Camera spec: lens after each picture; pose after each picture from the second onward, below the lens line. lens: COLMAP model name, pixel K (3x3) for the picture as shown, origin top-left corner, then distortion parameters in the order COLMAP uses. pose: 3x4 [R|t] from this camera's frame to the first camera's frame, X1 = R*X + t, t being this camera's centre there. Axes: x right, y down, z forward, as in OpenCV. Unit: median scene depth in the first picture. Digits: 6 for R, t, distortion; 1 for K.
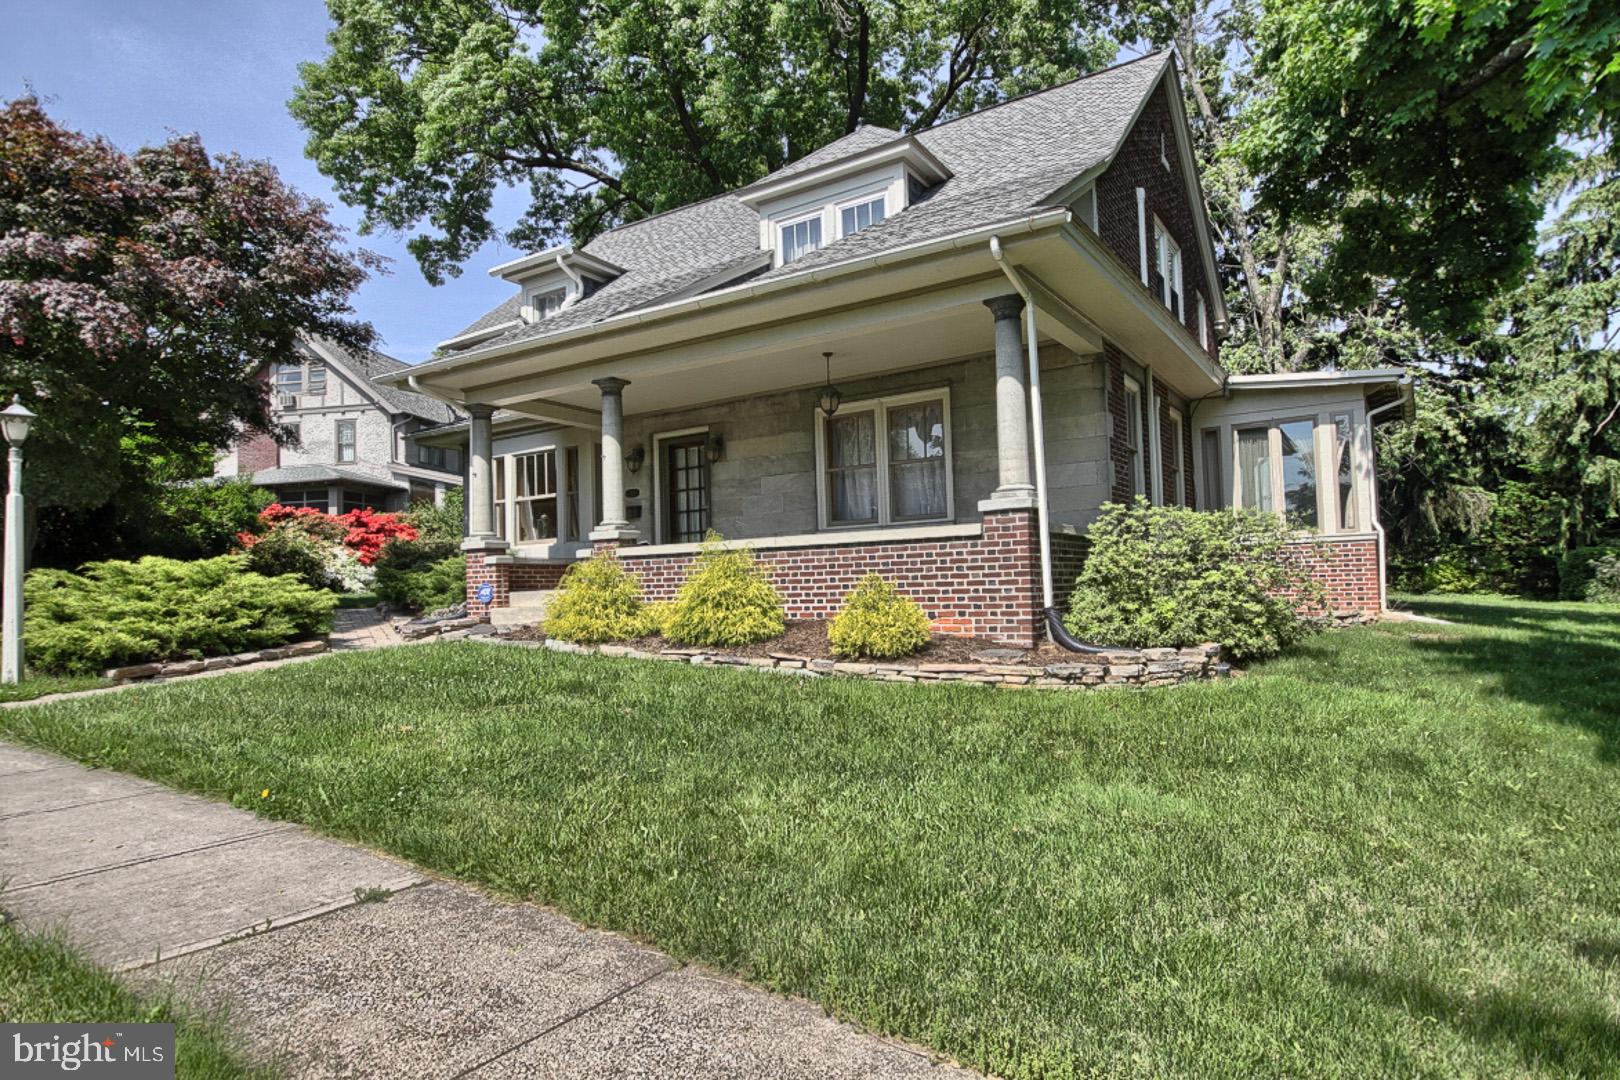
lens RADIAL K [[922.8, 0, 820.0], [0, 922.8, 546.4], [0, 0, 1]] dist [0.012407, -0.020837]
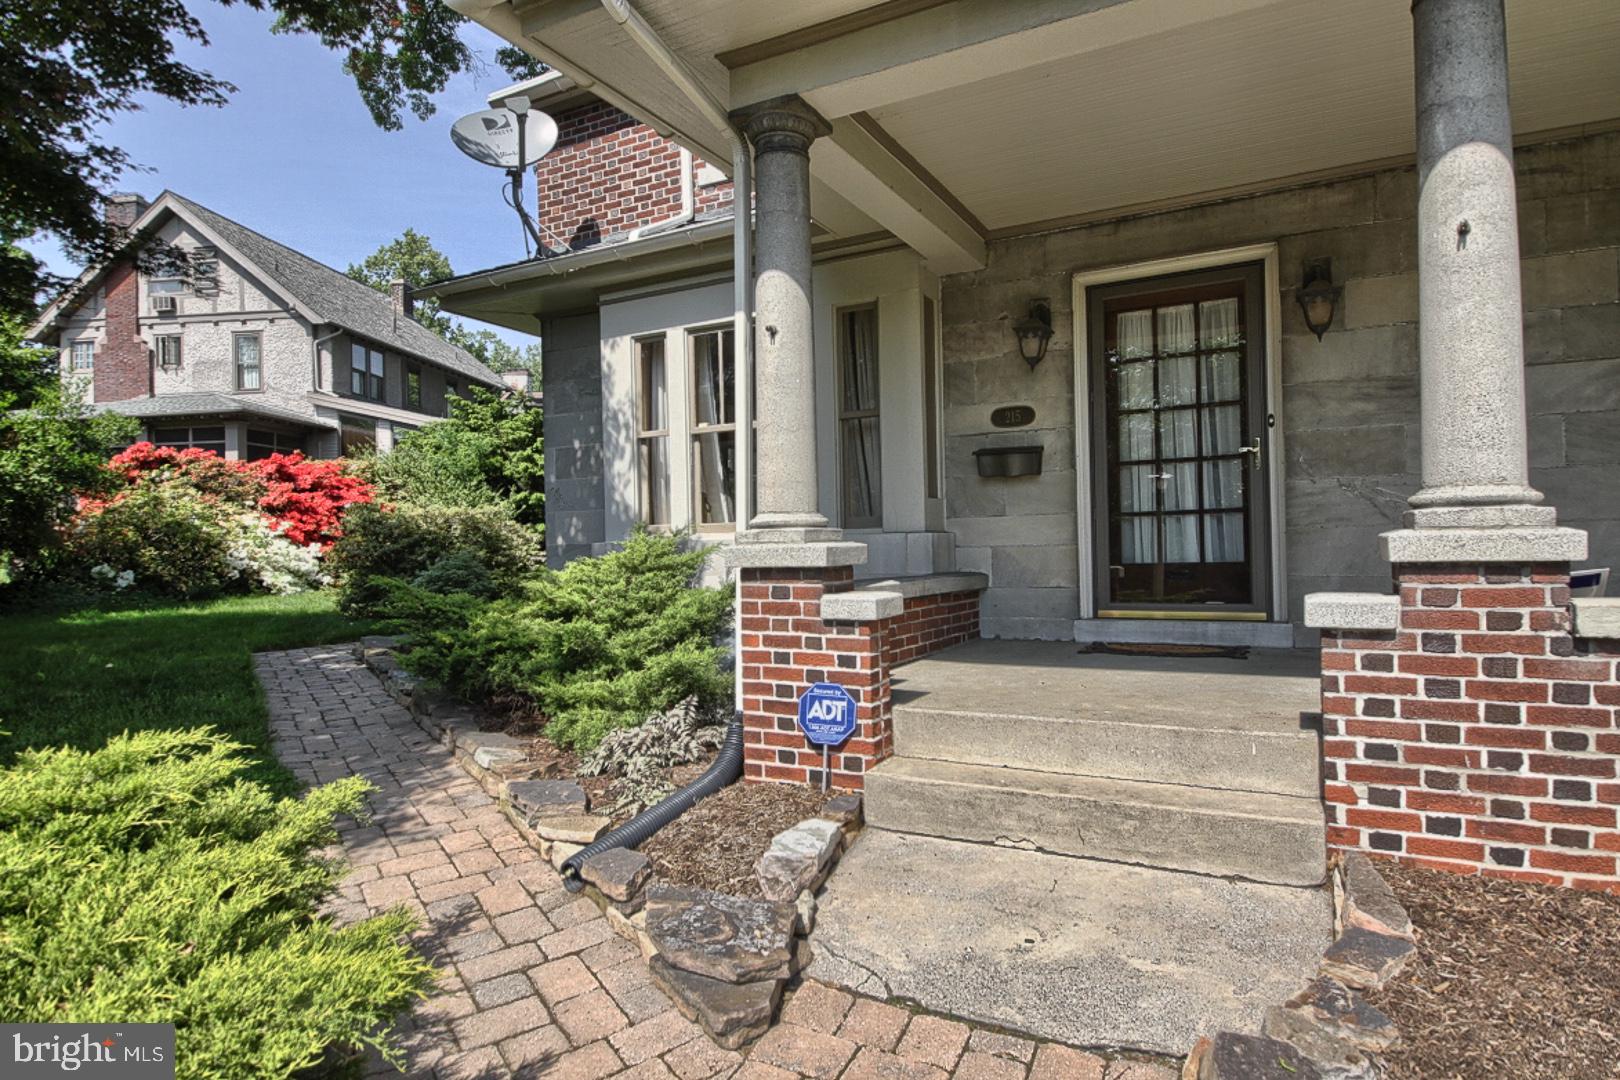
lens RADIAL K [[922.8, 0, 799.4], [0, 922.8, 539.1], [0, 0, 1]] dist [0.012407, -0.020837]
pose [[0.997090, 0.008828, 0.075725, -0.152513], [-0.011780, 0.999185, 0.038617, -0.007669], [-0.075323, -0.039397, 0.996381, 0.269681]]
